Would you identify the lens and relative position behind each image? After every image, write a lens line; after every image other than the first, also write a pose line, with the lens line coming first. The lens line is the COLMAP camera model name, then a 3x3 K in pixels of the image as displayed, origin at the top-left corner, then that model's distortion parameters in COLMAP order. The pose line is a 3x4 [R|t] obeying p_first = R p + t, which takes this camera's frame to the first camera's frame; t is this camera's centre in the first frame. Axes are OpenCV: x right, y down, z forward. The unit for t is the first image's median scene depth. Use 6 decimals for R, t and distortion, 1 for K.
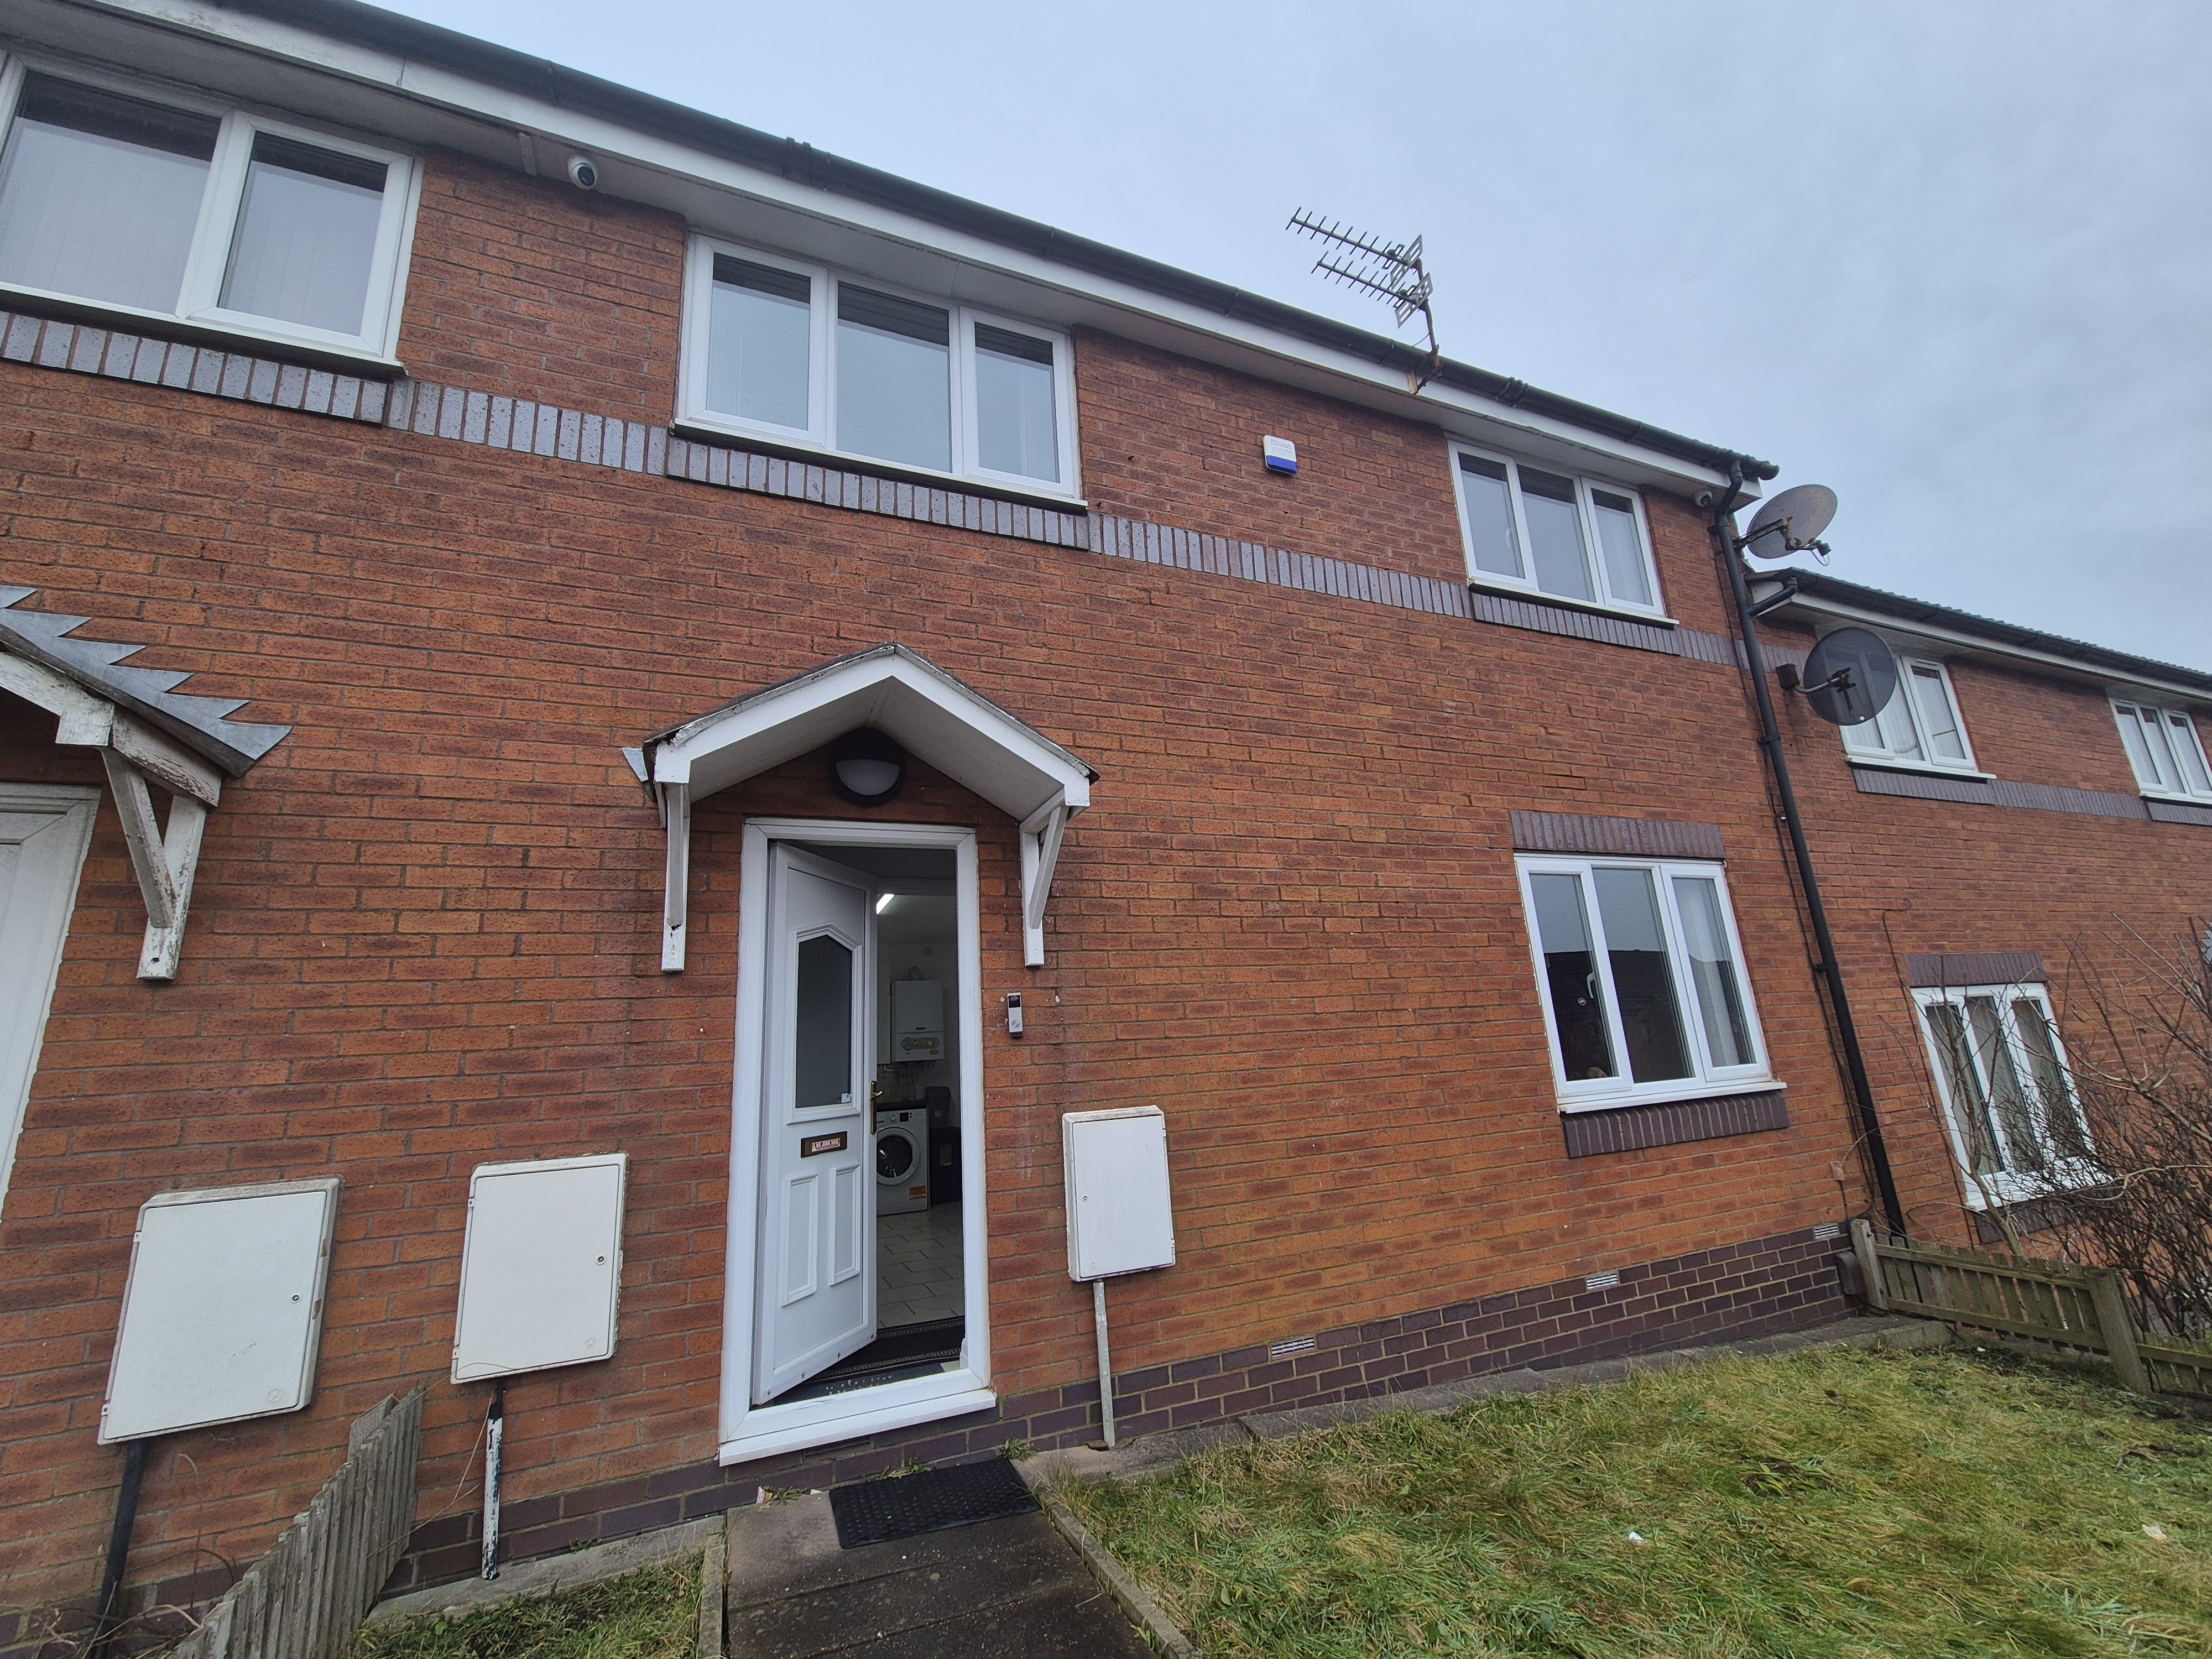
lens RADIAL K [[901.0, 0, 1116.9], [0, 901.0, 833.1], [0, 0, 1]] dist [-0.000674, -0.000020]
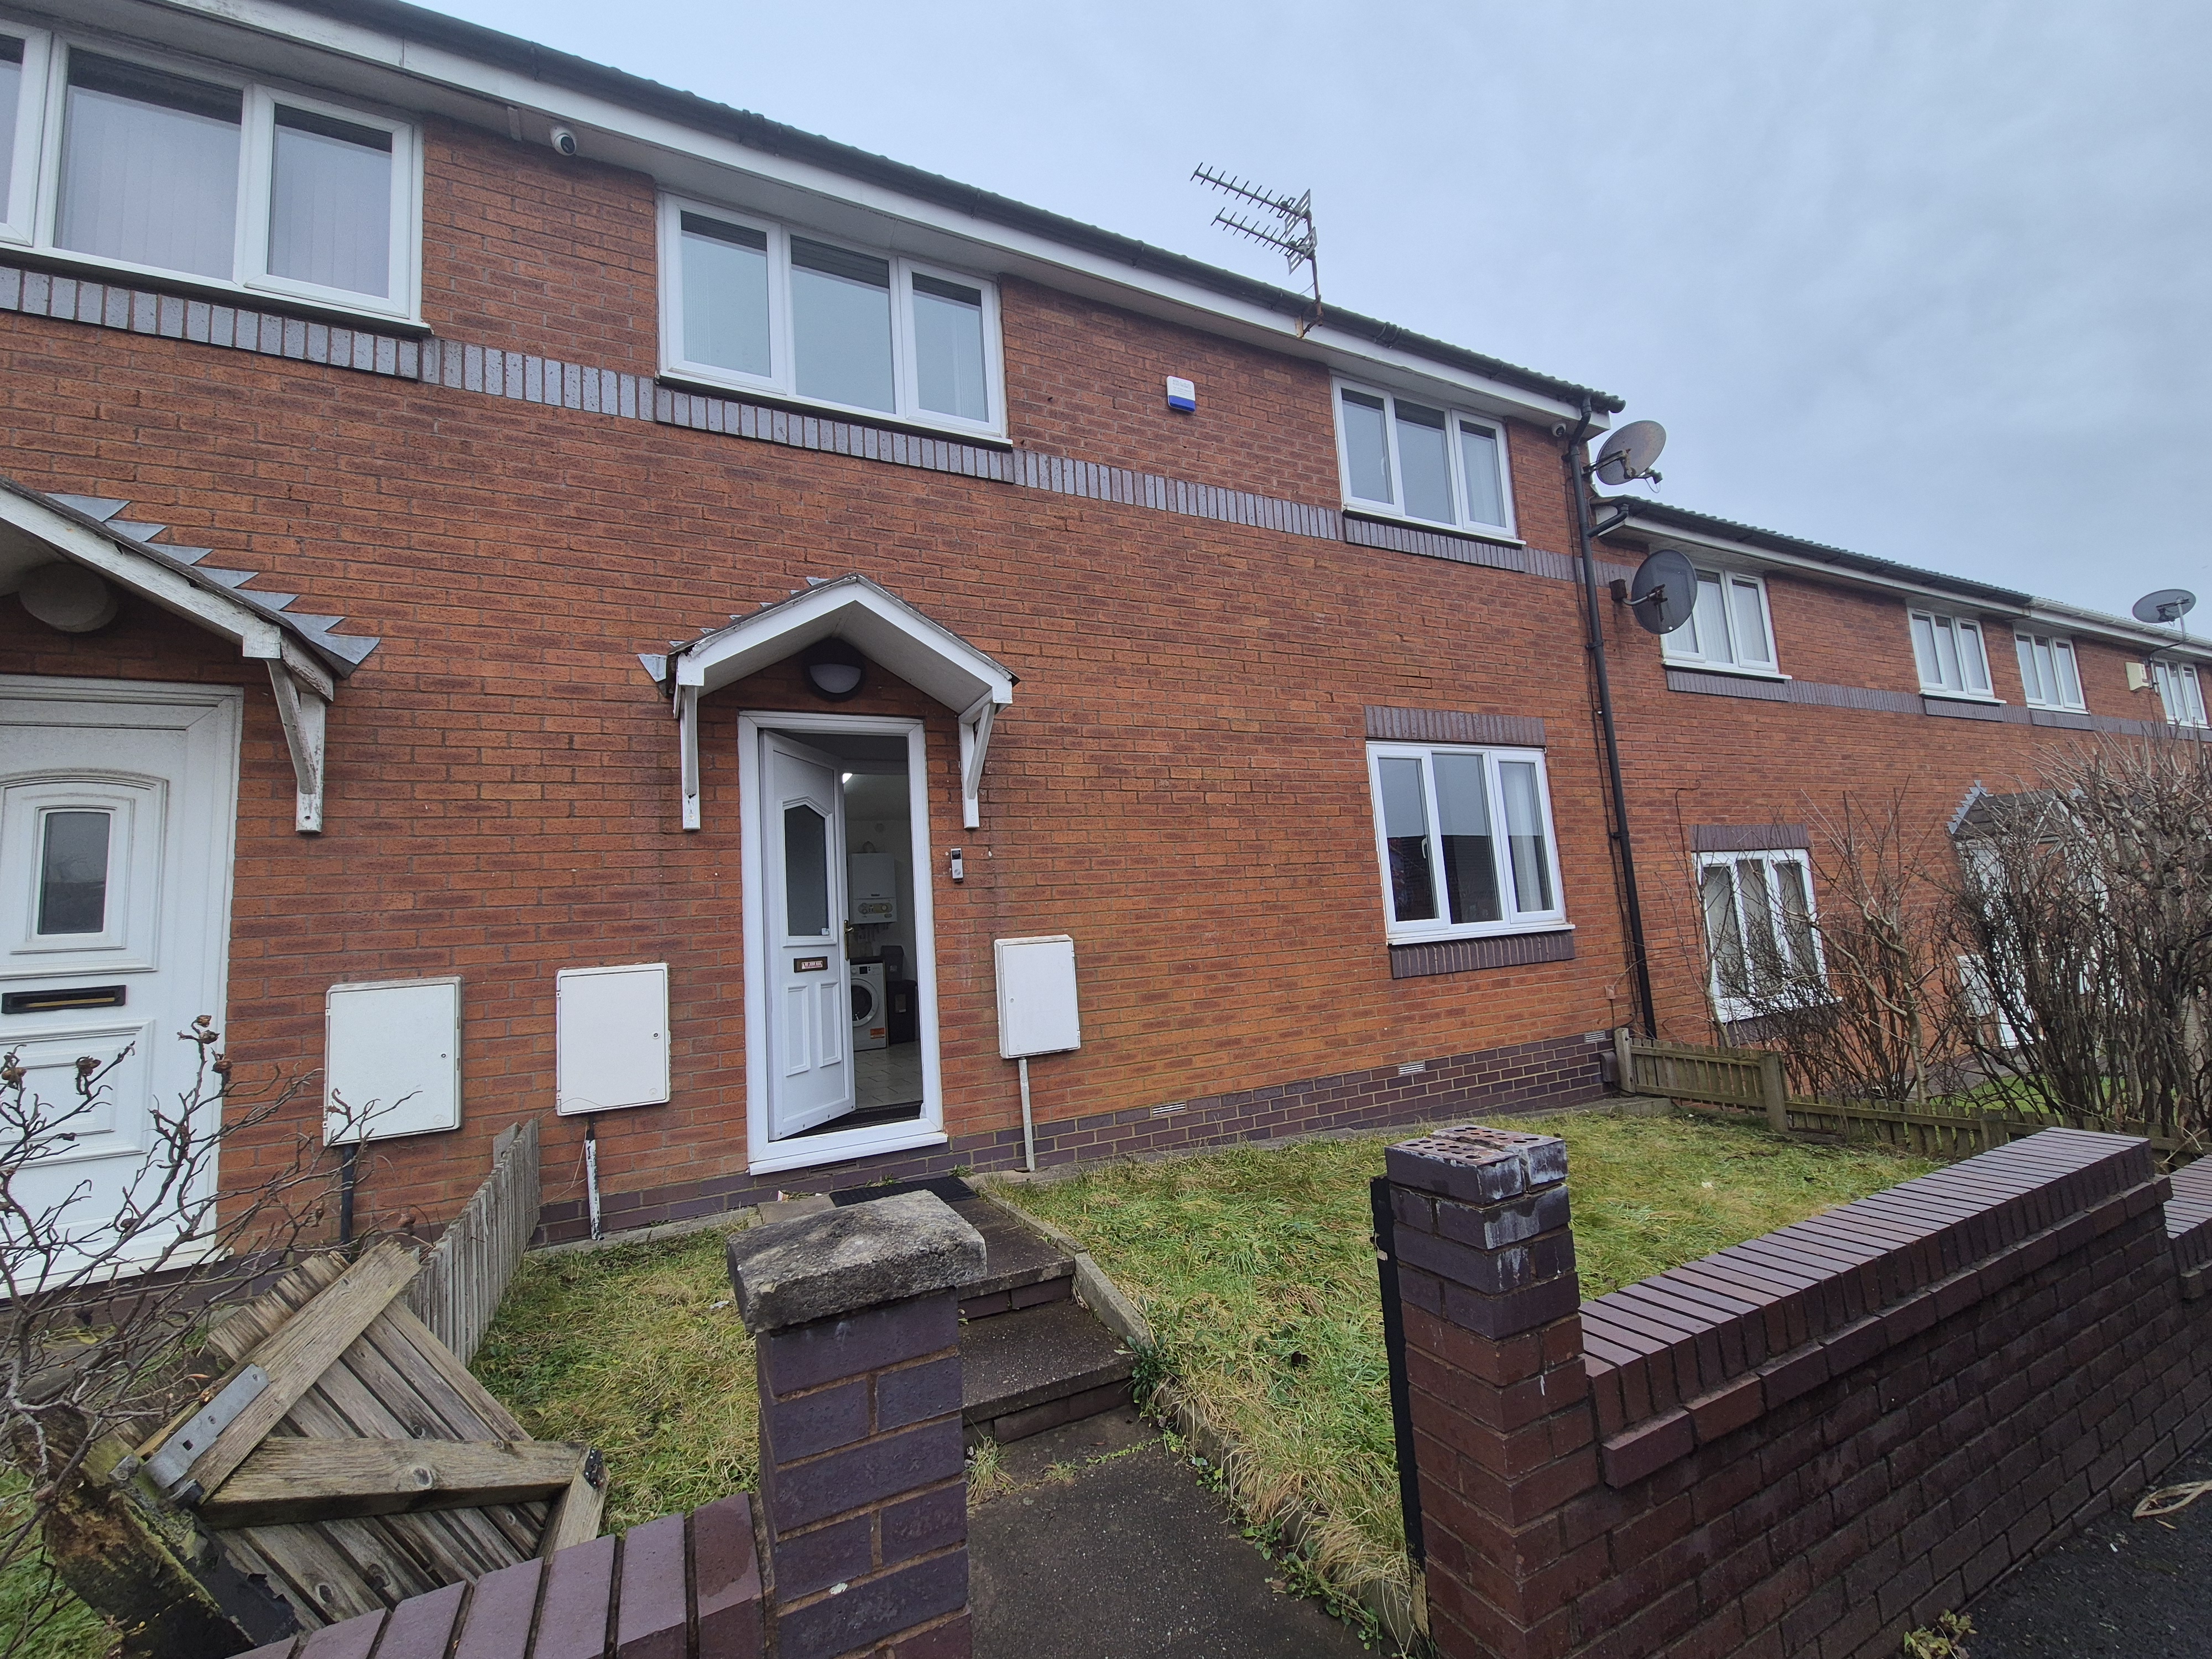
lens RADIAL K [[870.8, 0, 1106.0], [0, 870.8, 829.5], [0, 0, 1]] dist [0.001989, 0.000518]
pose [[0.998536, -0.001827, 0.054064, 0.031222], [-0.004952, 0.992146, 0.124987, -0.006297], [-0.053867, -0.125072, 0.990684, -0.230951]]
